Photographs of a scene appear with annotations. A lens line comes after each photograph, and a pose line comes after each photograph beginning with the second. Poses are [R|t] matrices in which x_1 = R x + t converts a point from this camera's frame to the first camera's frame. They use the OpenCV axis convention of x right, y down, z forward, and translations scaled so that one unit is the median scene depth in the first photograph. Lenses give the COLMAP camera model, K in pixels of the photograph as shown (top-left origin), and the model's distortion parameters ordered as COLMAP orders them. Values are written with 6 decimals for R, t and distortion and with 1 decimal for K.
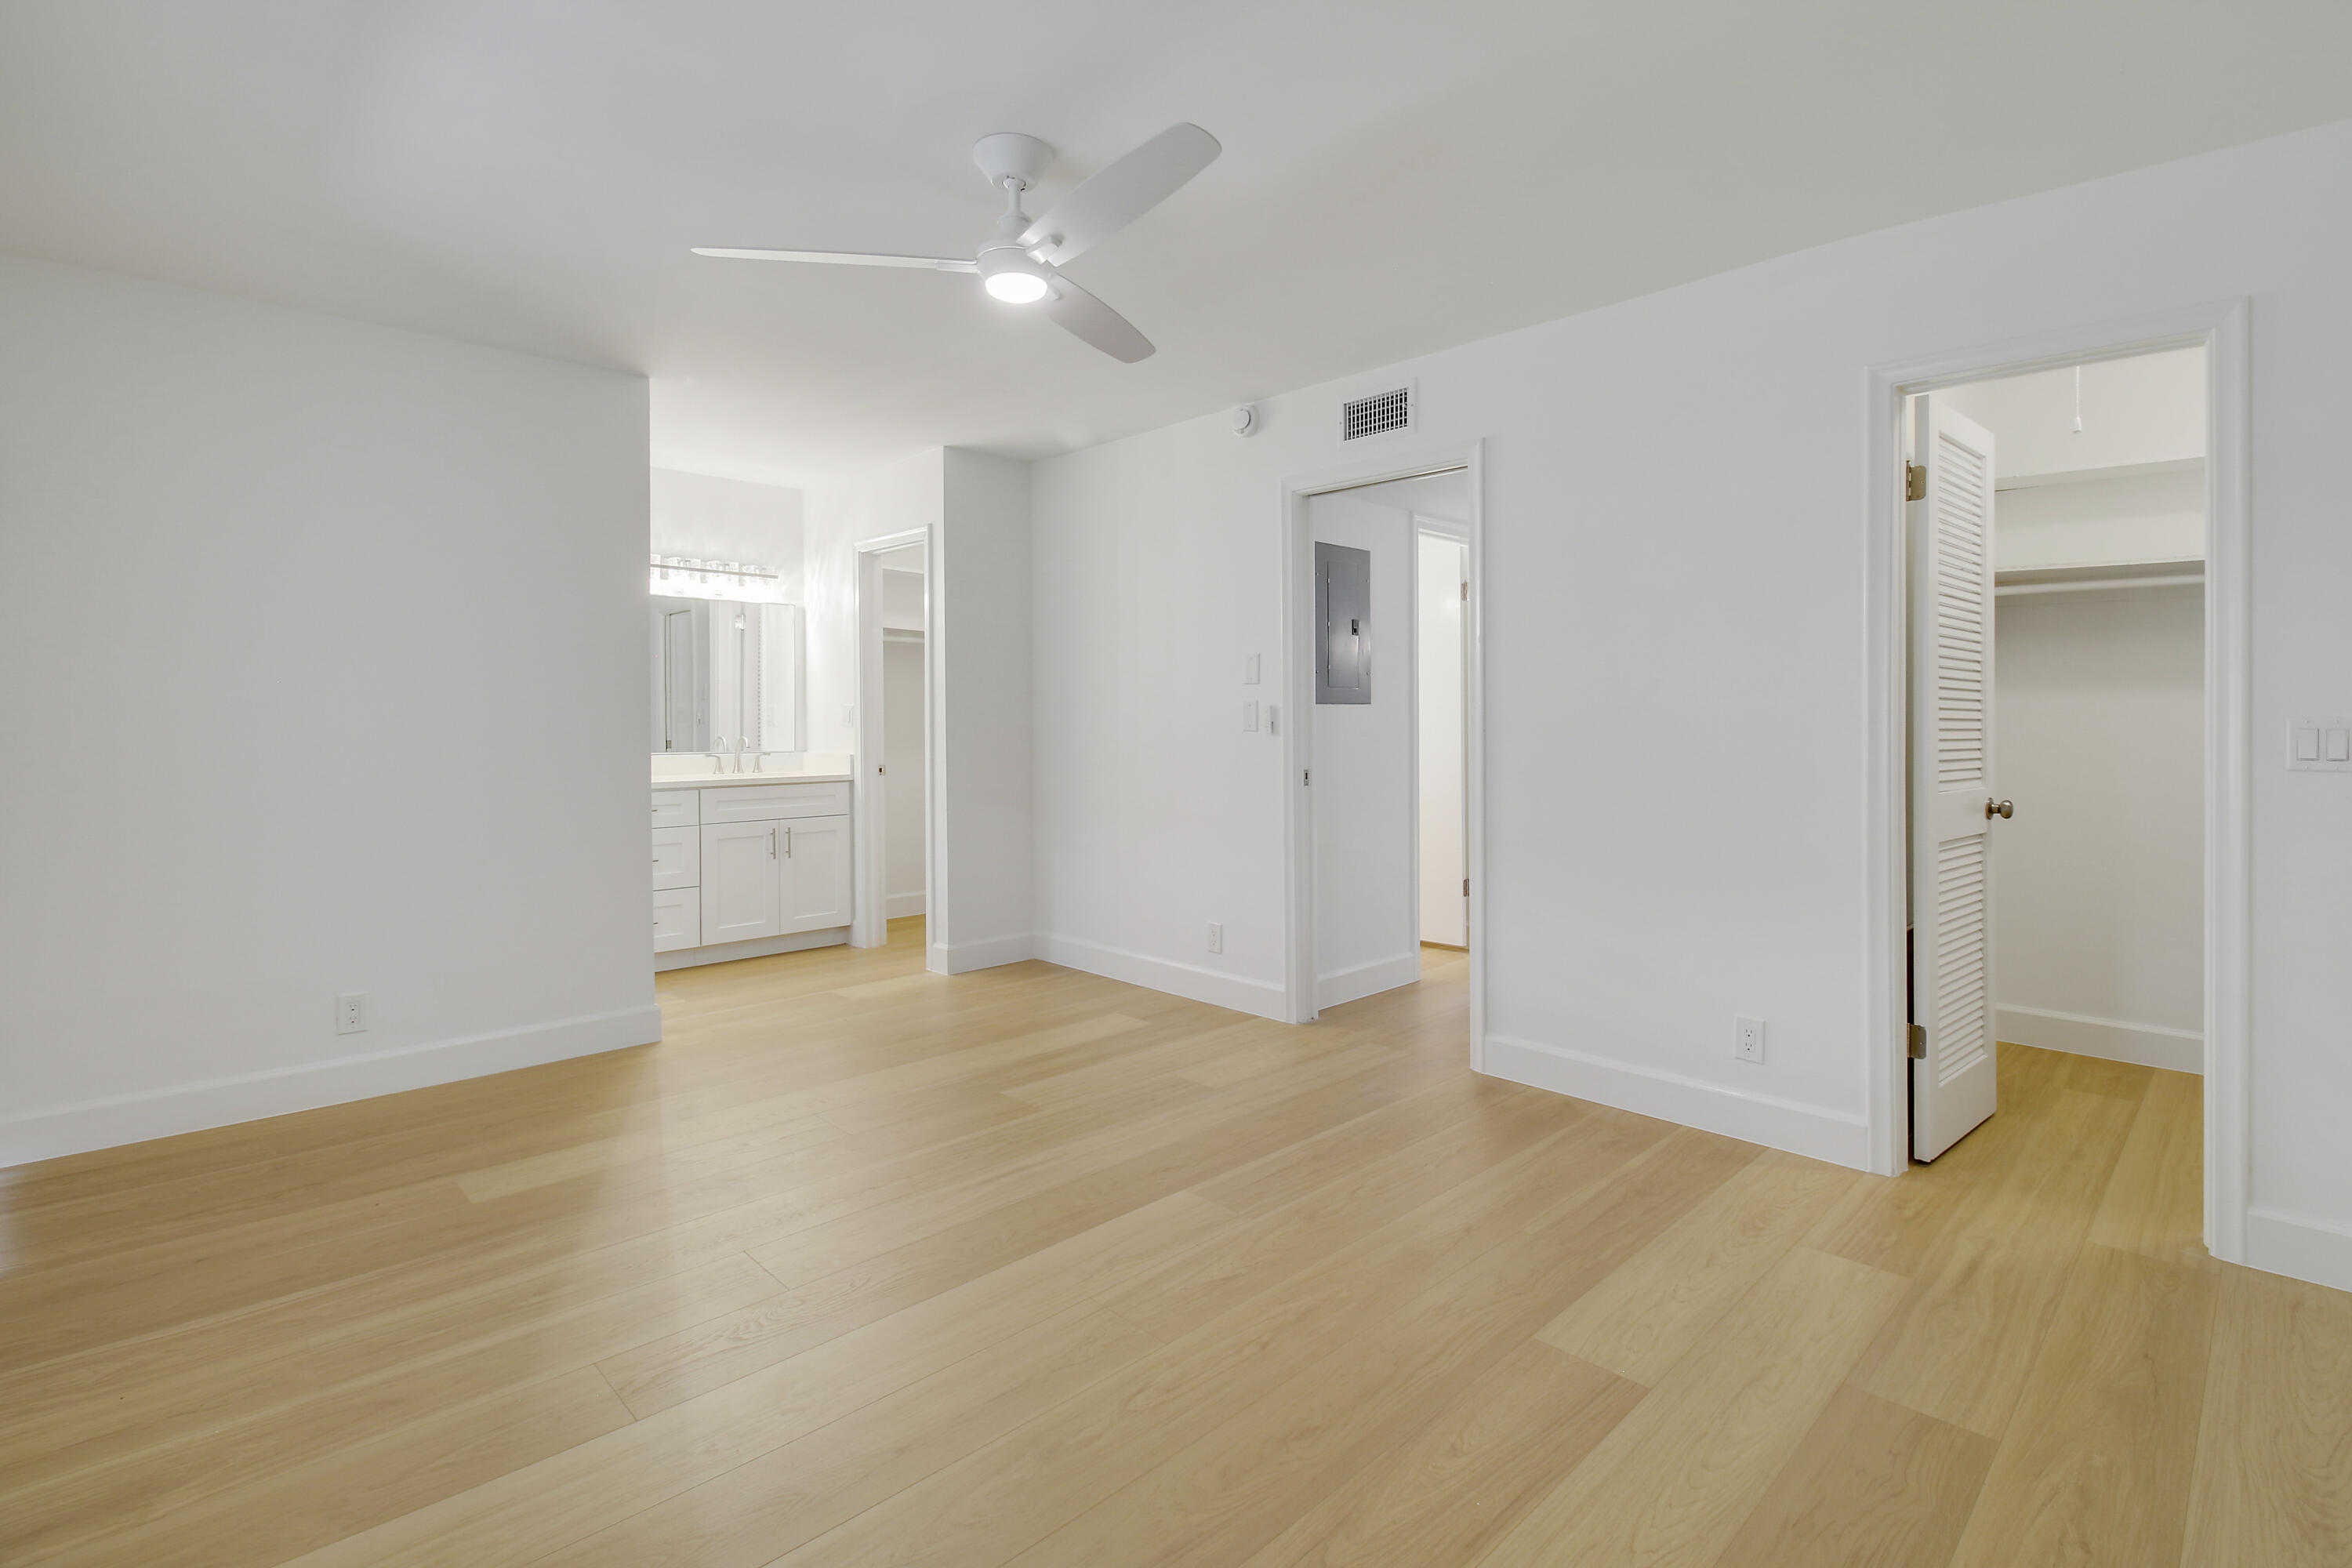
lens RADIAL K [[1133.8, 0, 1226.2], [0, 1133.8, 719.7], [0, 0, 1]] dist [-0.001960, -0.006120]
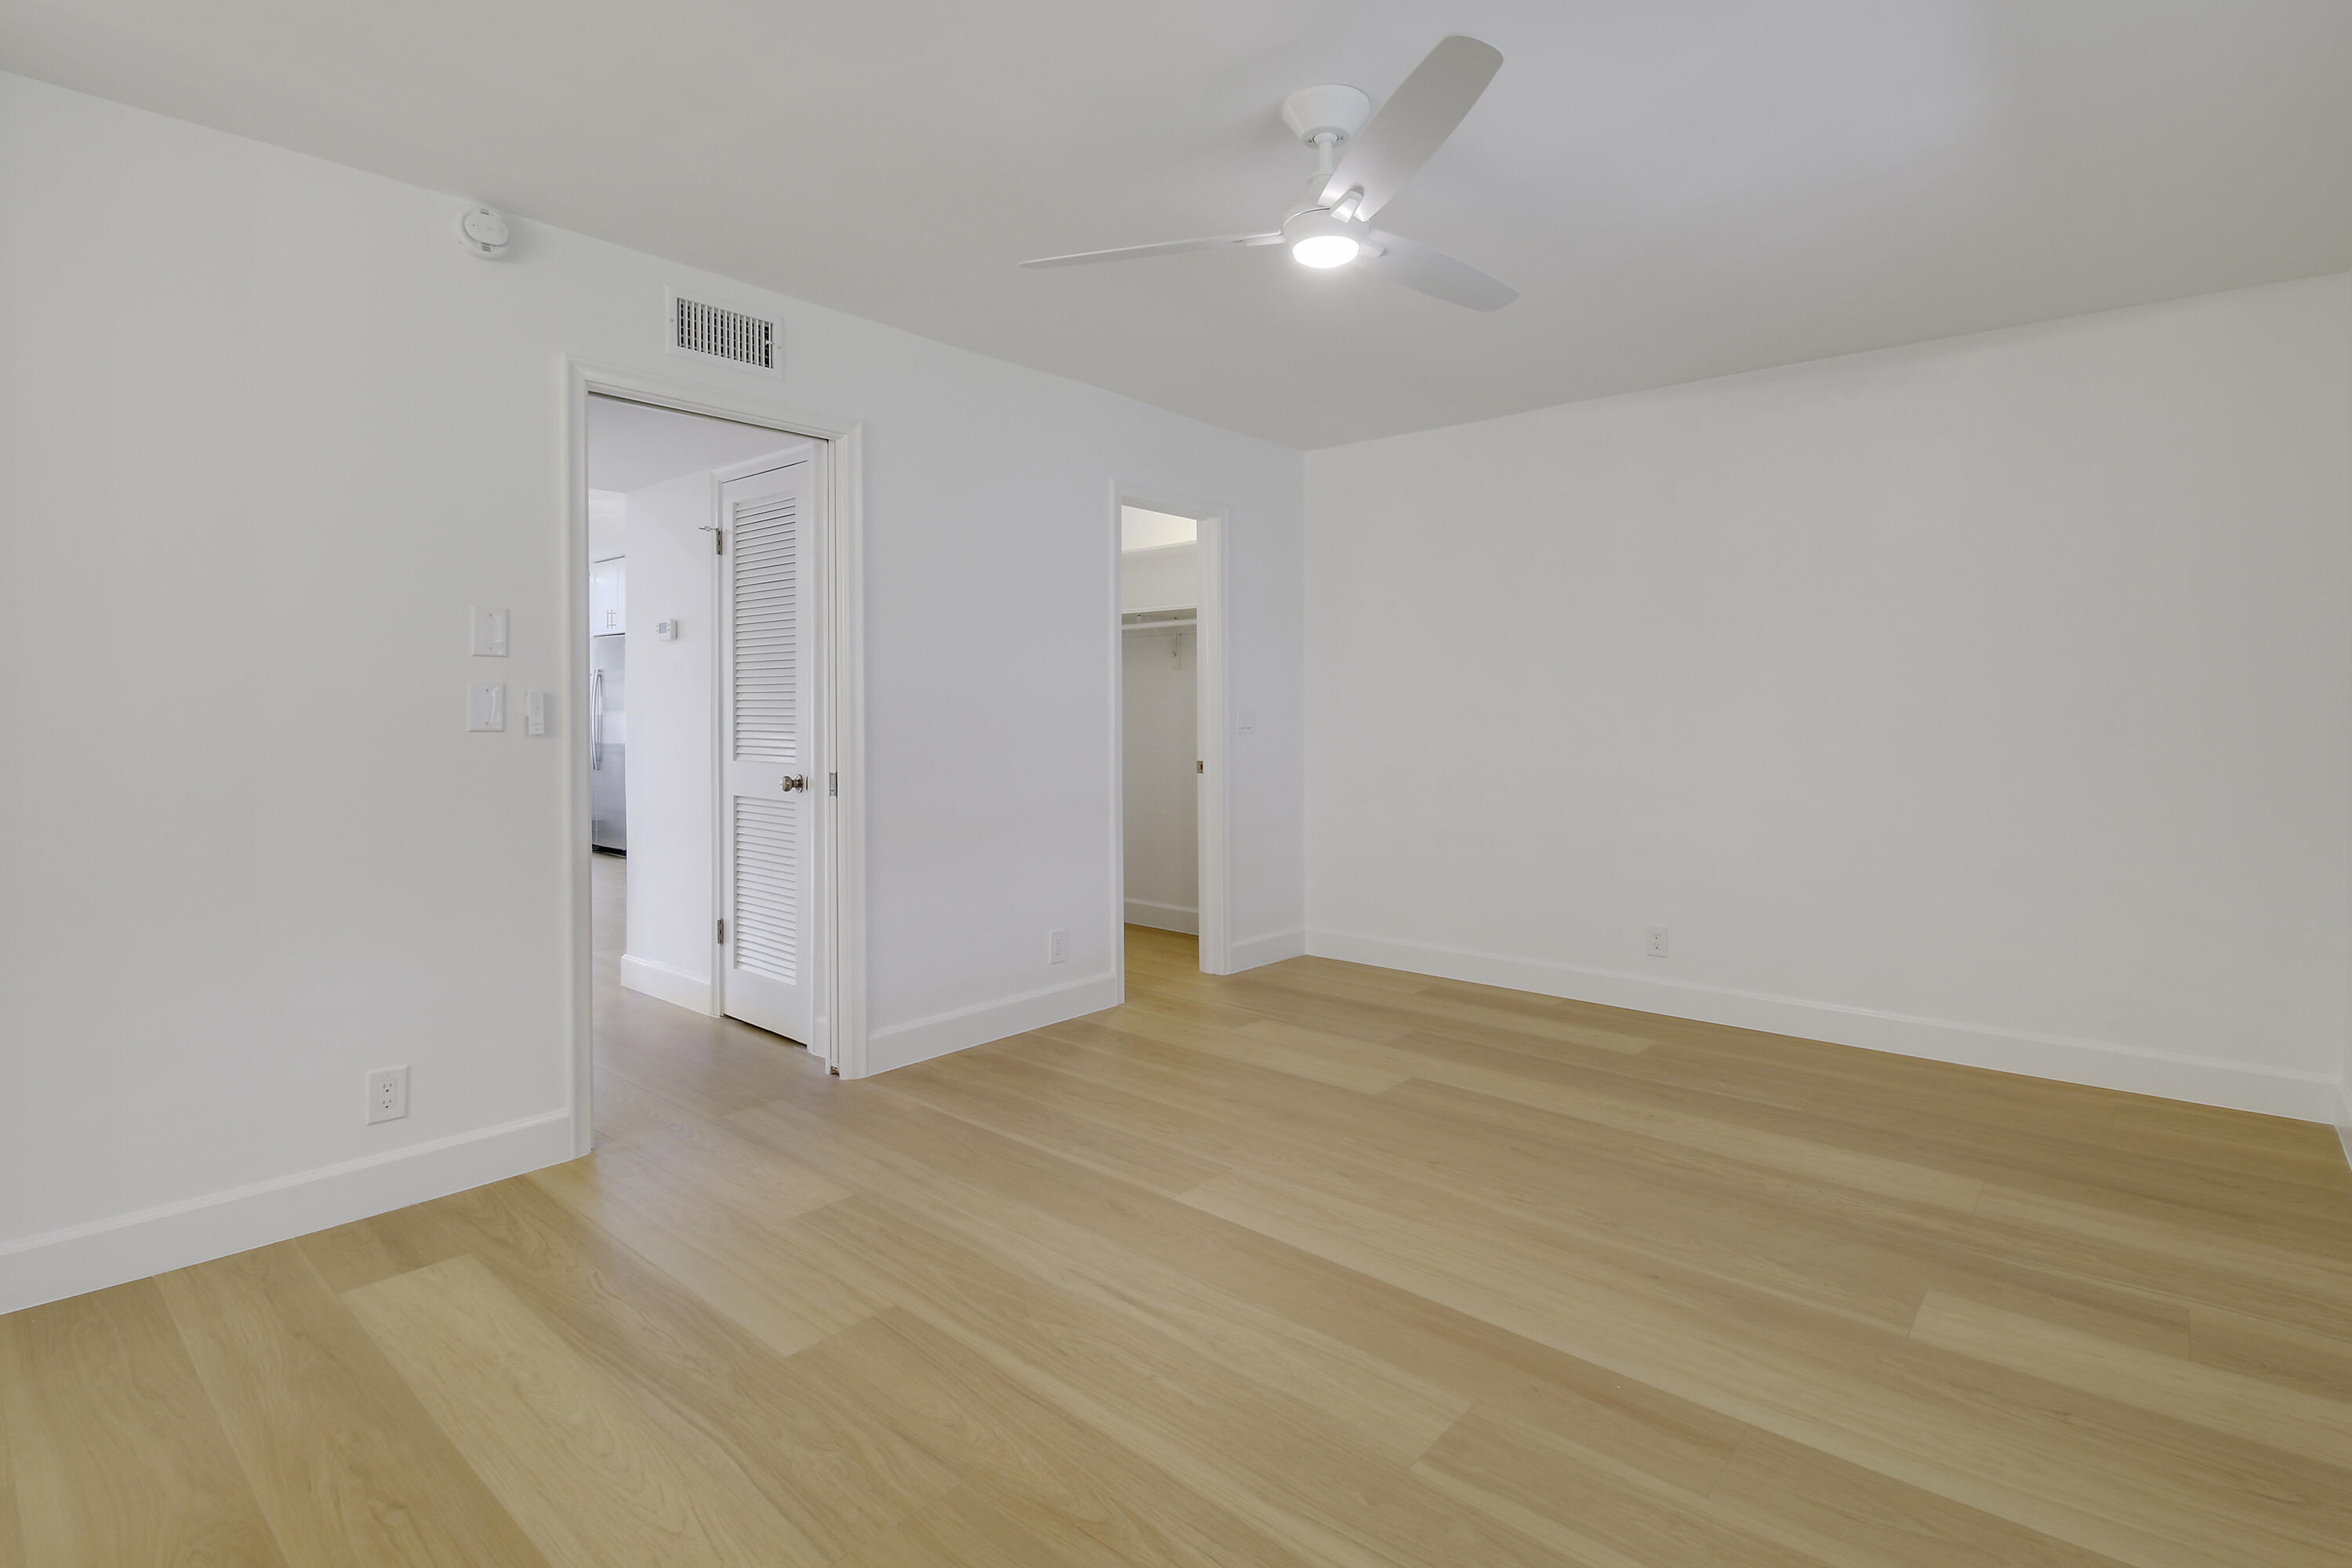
lens RADIAL K [[1133.8, 0, 1206.9], [0, 1133.8, 704.2], [0, 0, 1]] dist [-0.001960, -0.006120]
pose [[-0.057115, -0.006363, 0.998347, -0.632850], [0.004562, 0.999968, 0.006634, -0.007858], [-0.998357, 0.004933, -0.057084, 0.645186]]
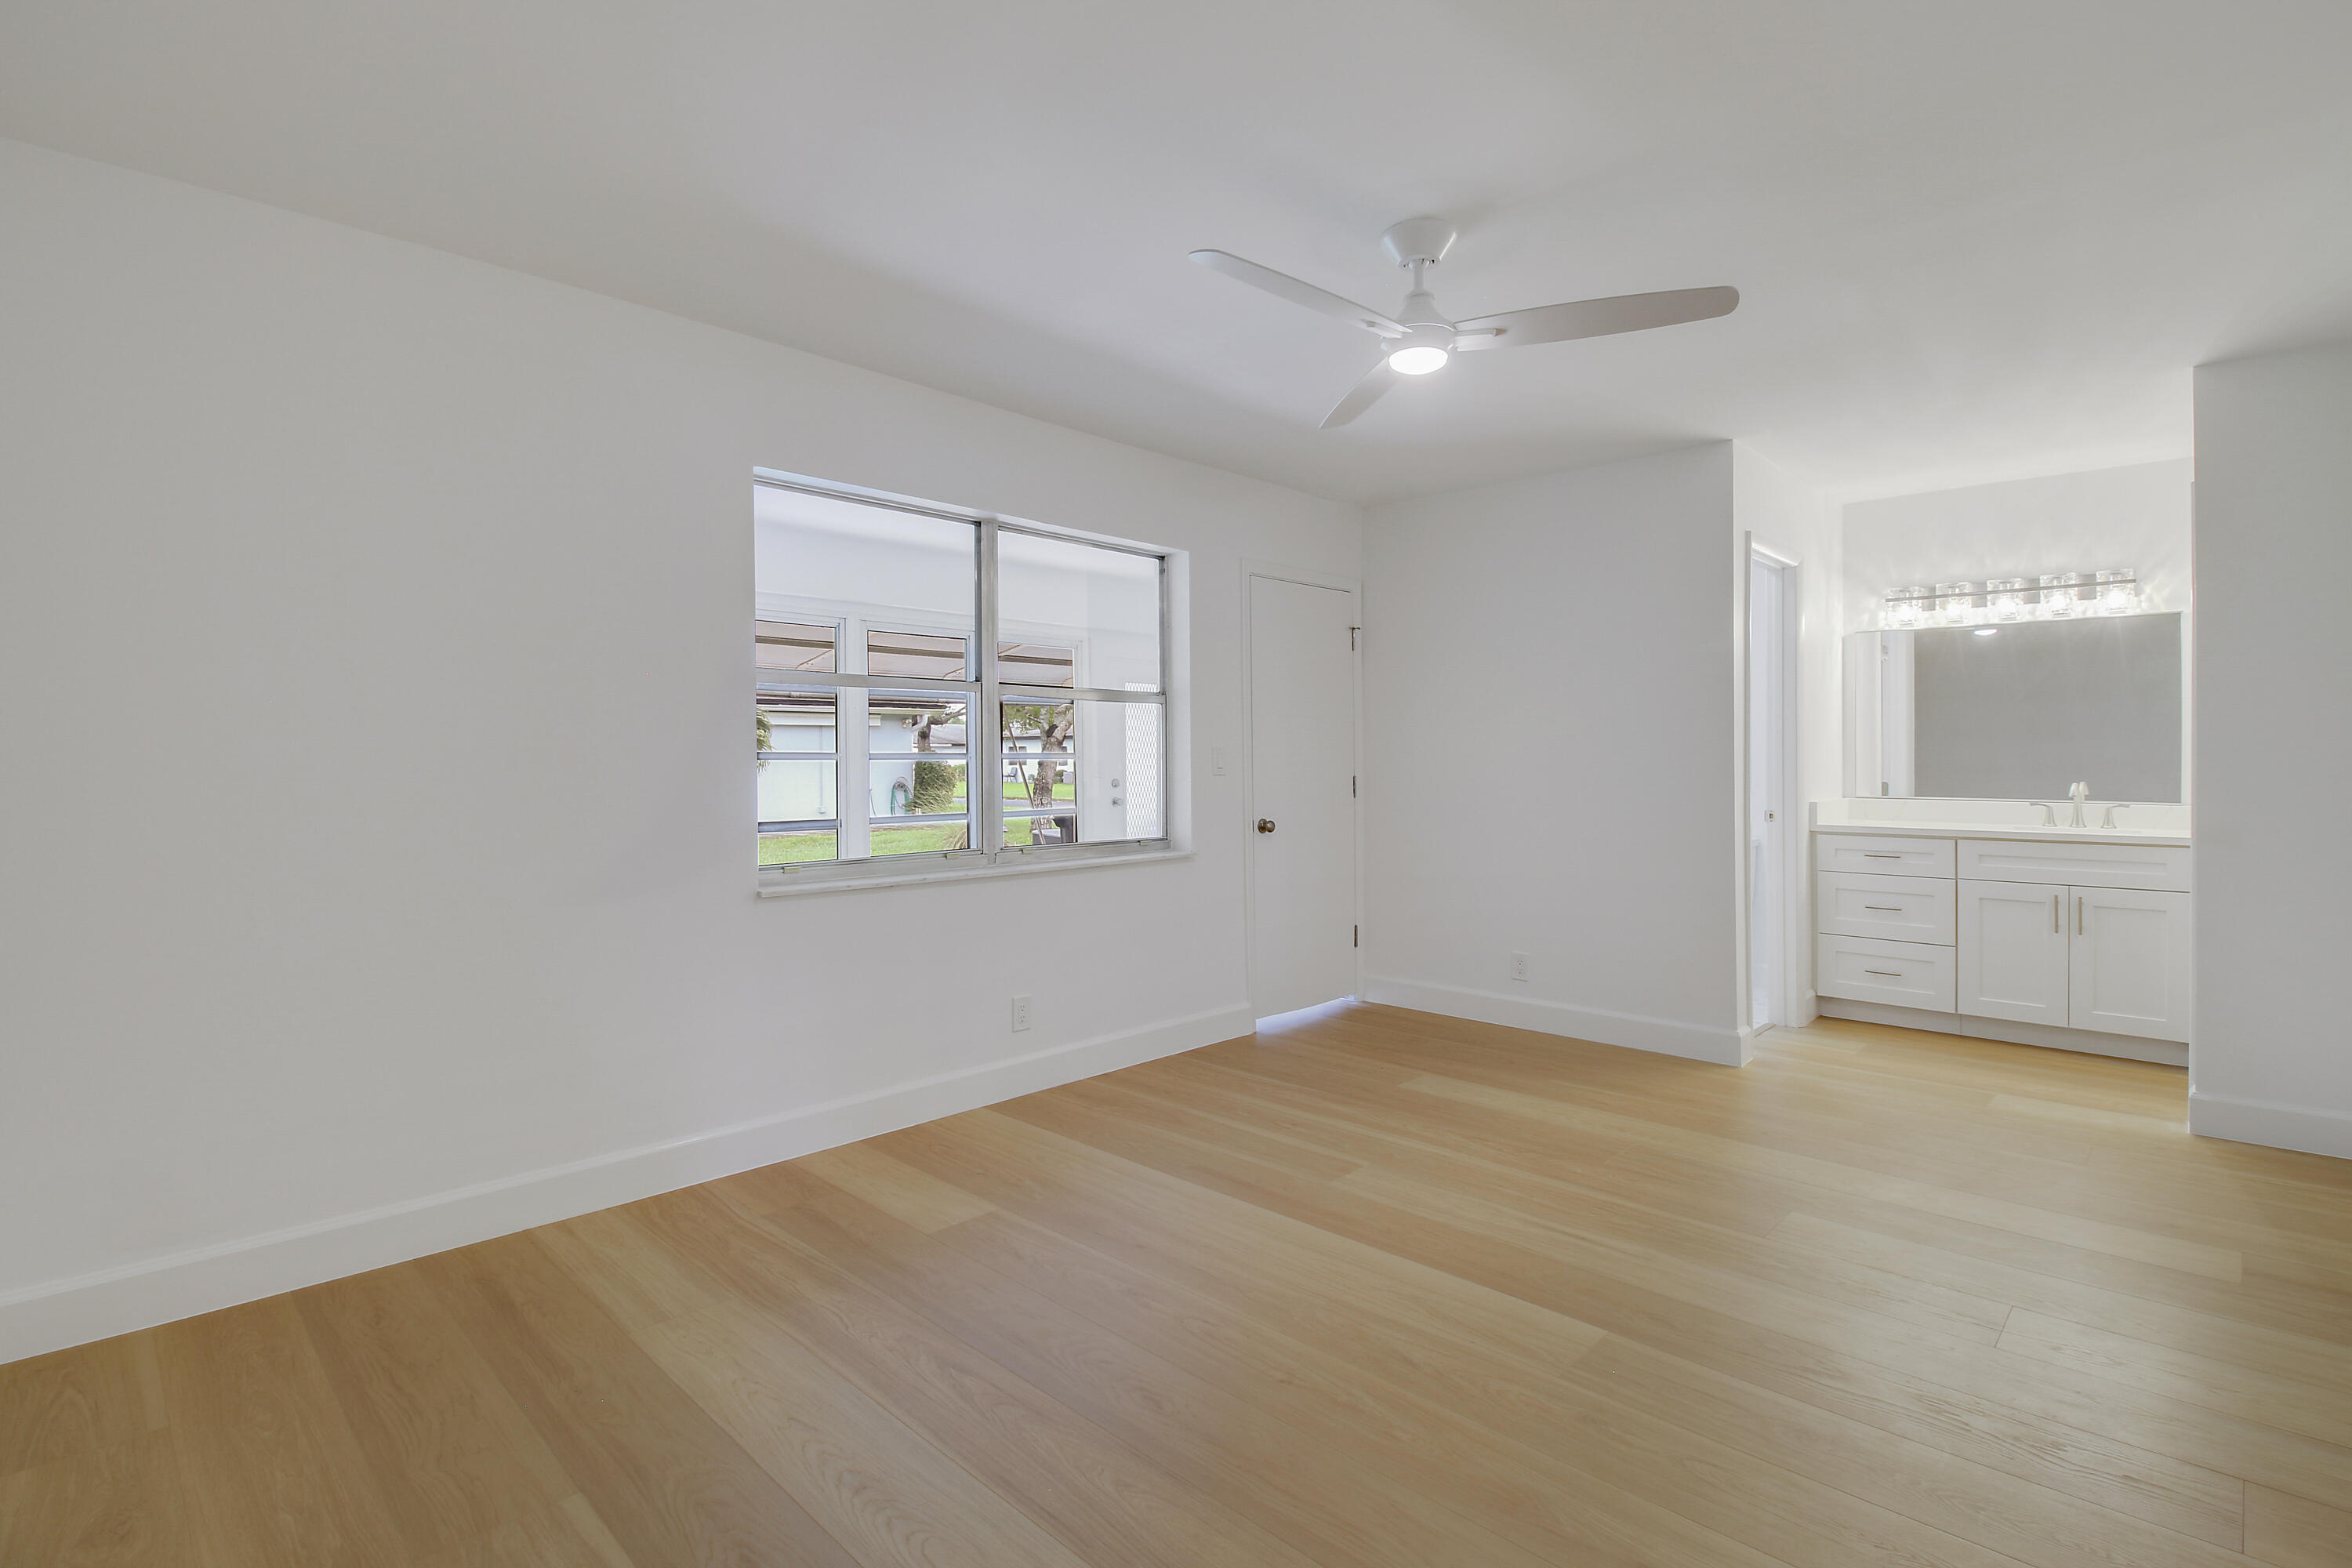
lens RADIAL K [[1133.8, 0, 1172.4], [0, 1133.8, 772.5], [0, 0, 1]] dist [-0.001960, -0.006120]
pose [[-0.022071, 0.012347, -0.999680, 0.501181], [0.000549, 0.999924, 0.012338, -0.004040], [0.999756, -0.000277, -0.022076, 0.439806]]
